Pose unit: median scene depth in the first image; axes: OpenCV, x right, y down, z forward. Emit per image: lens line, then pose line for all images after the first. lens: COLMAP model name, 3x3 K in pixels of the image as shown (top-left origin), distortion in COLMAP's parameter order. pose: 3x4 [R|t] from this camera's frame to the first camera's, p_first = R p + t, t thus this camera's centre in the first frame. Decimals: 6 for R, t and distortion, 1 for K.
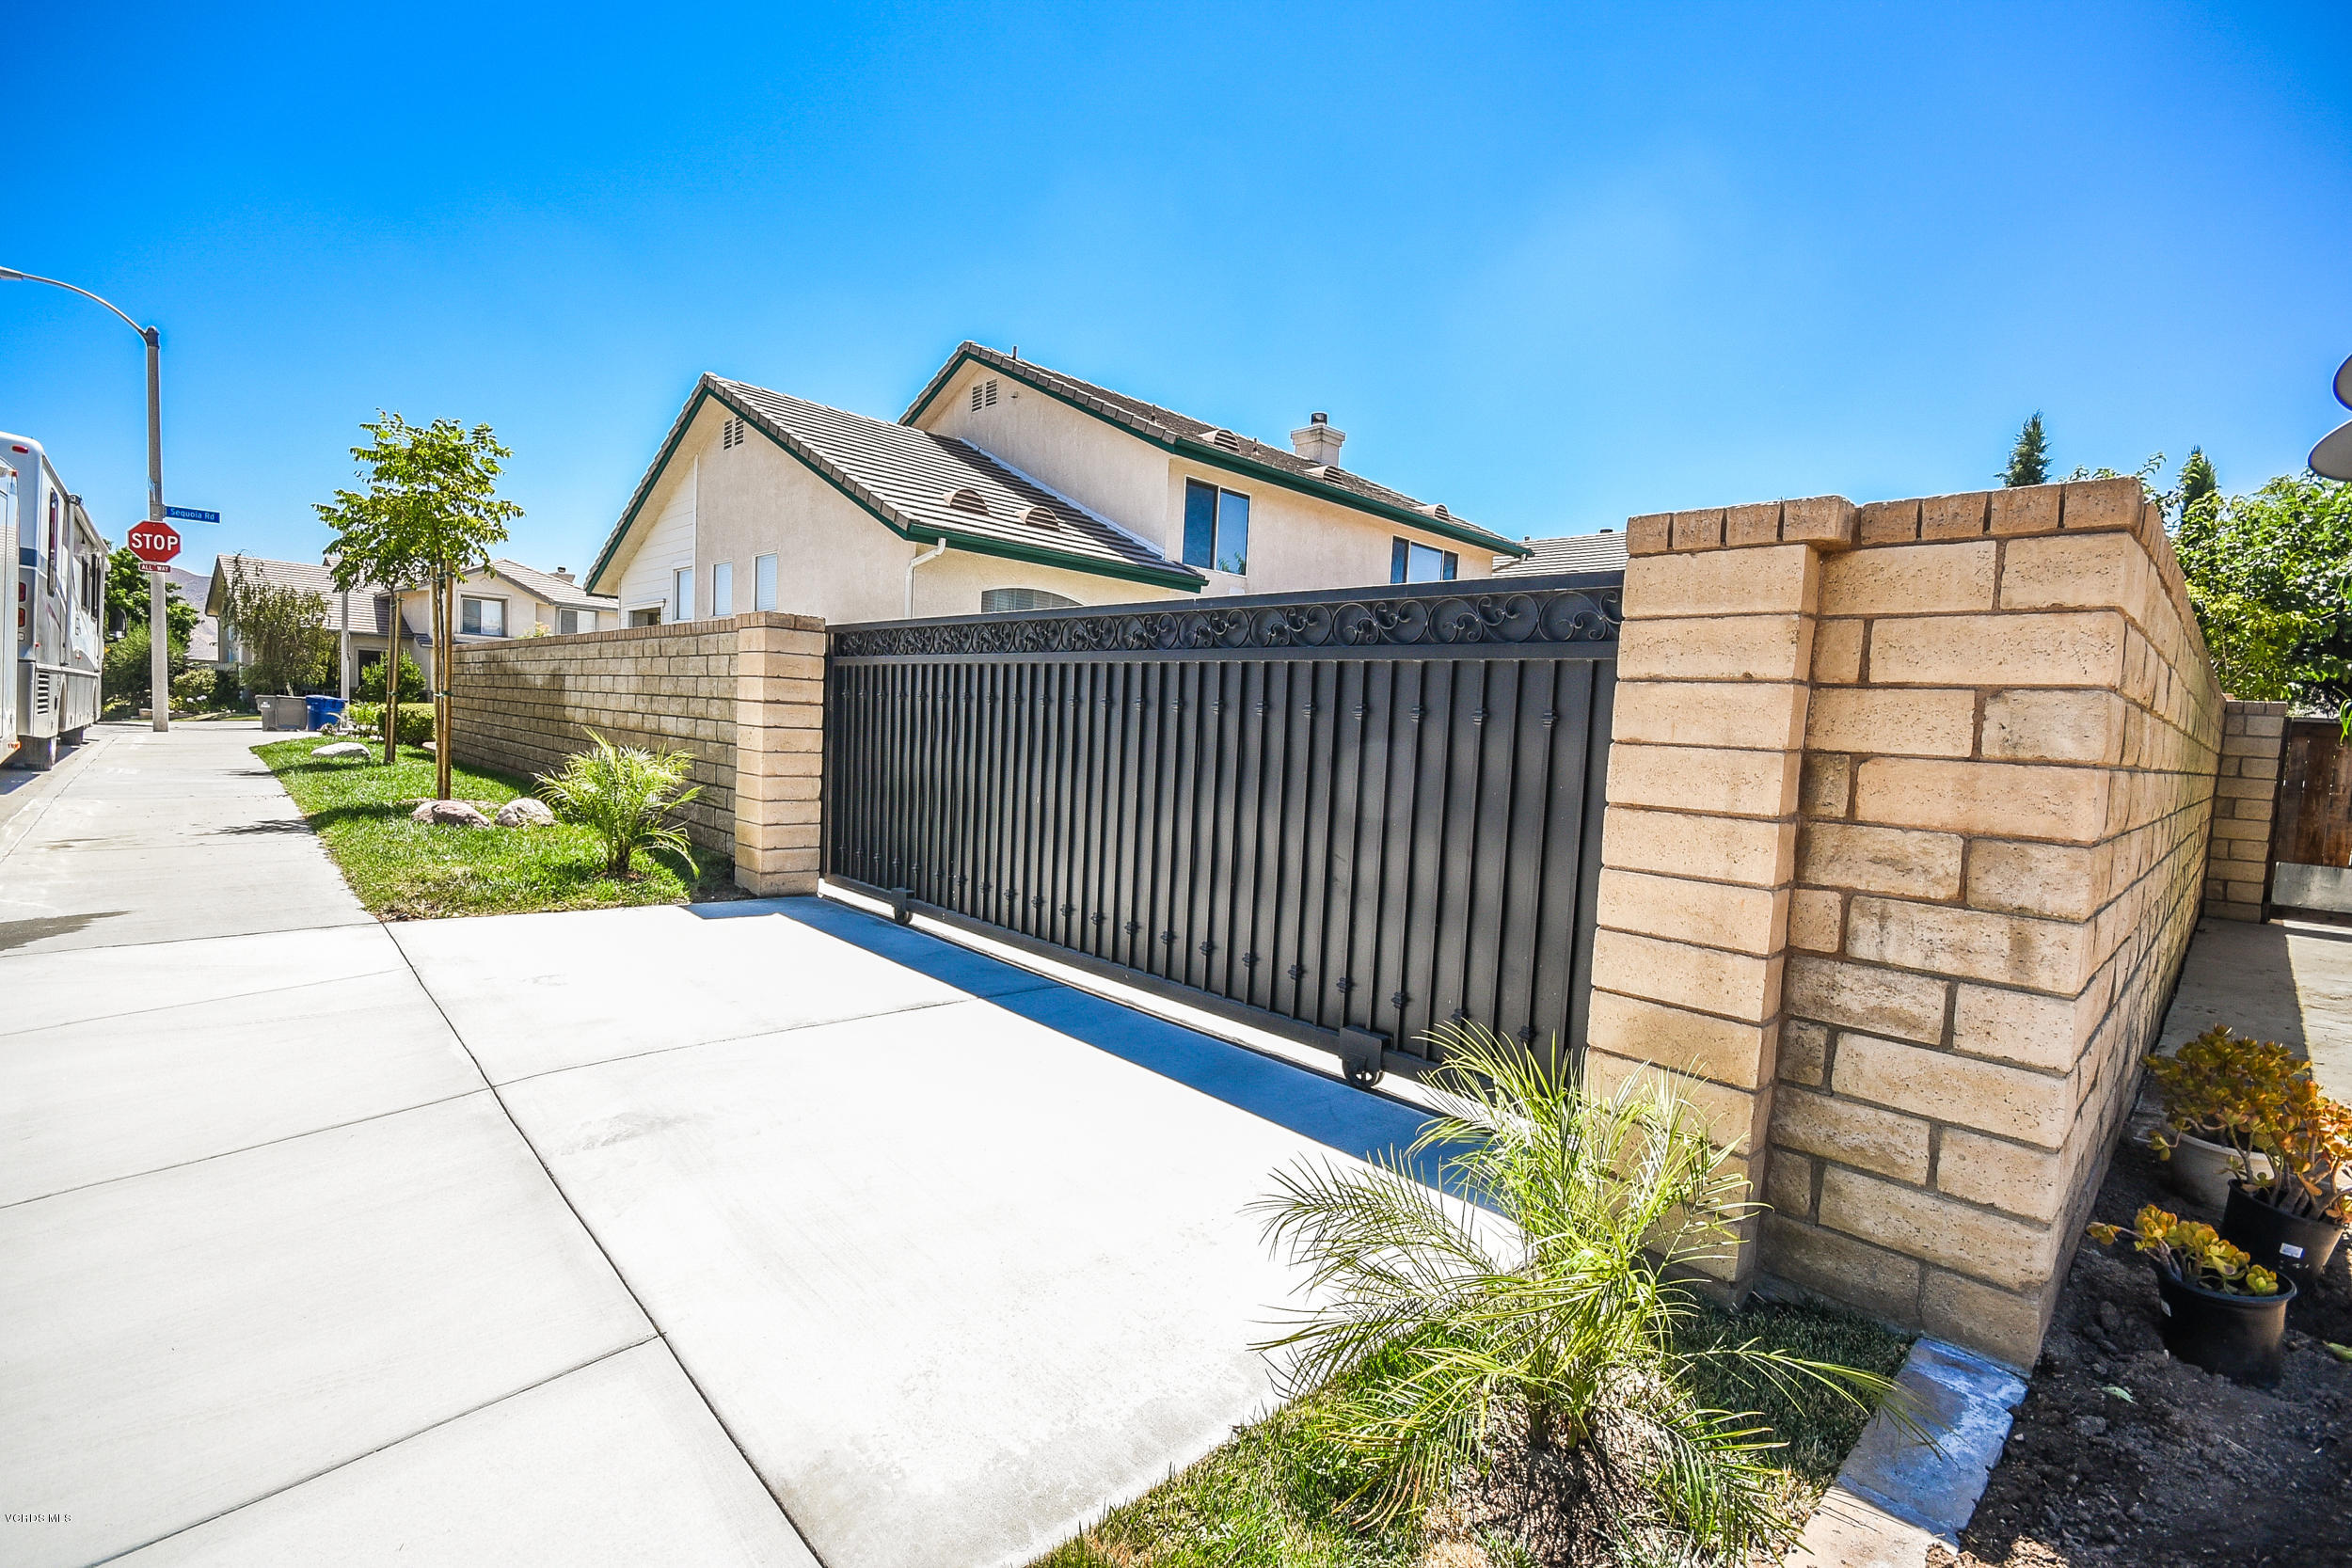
lens RADIAL K [[1020.1, 0, 1176.0], [0, 1020.1, 784.0], [0, 0, 1]] dist [0.014154, 0.000110]
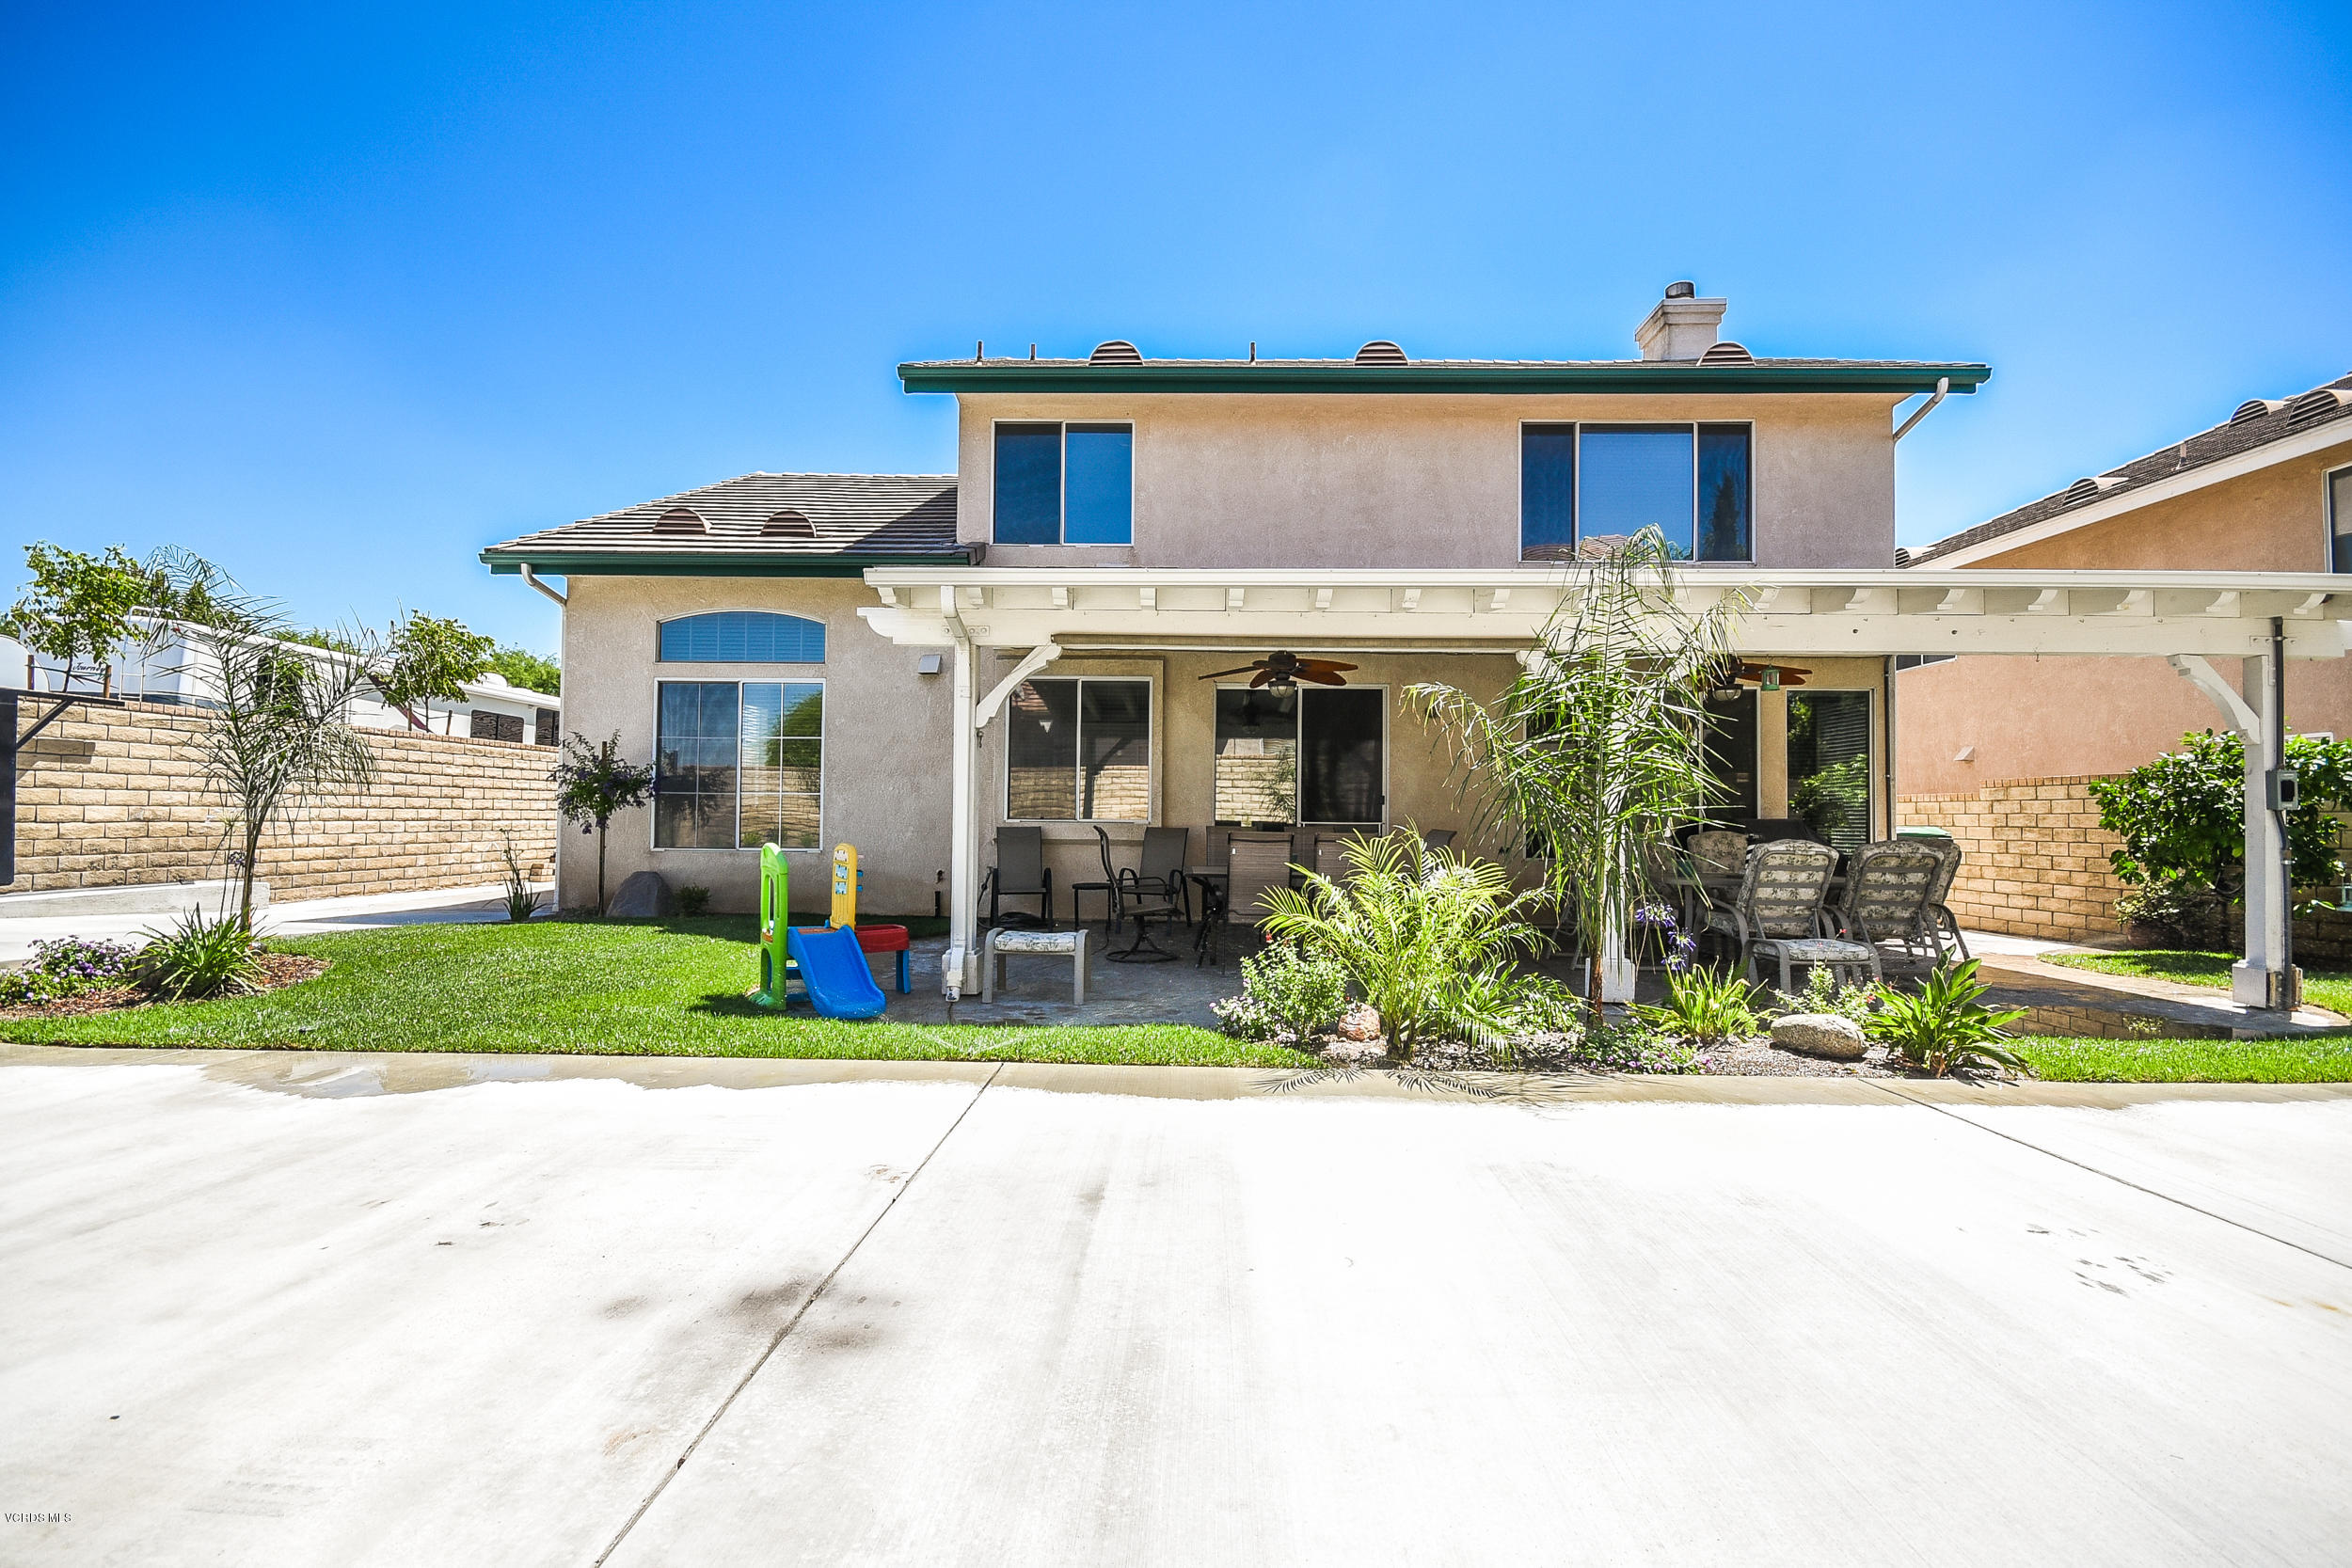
lens RADIAL K [[1045.7, 0, 1176.0], [0, 1045.7, 784.0], [0, 0, 1]] dist [-0.011258, -0.000369]
pose [[0.701708, -0.063559, -0.709624, 0.519667], [-0.018677, 0.994029, -0.107502, 0.018084], [0.712220, 0.088688, 0.696331, 0.539476]]
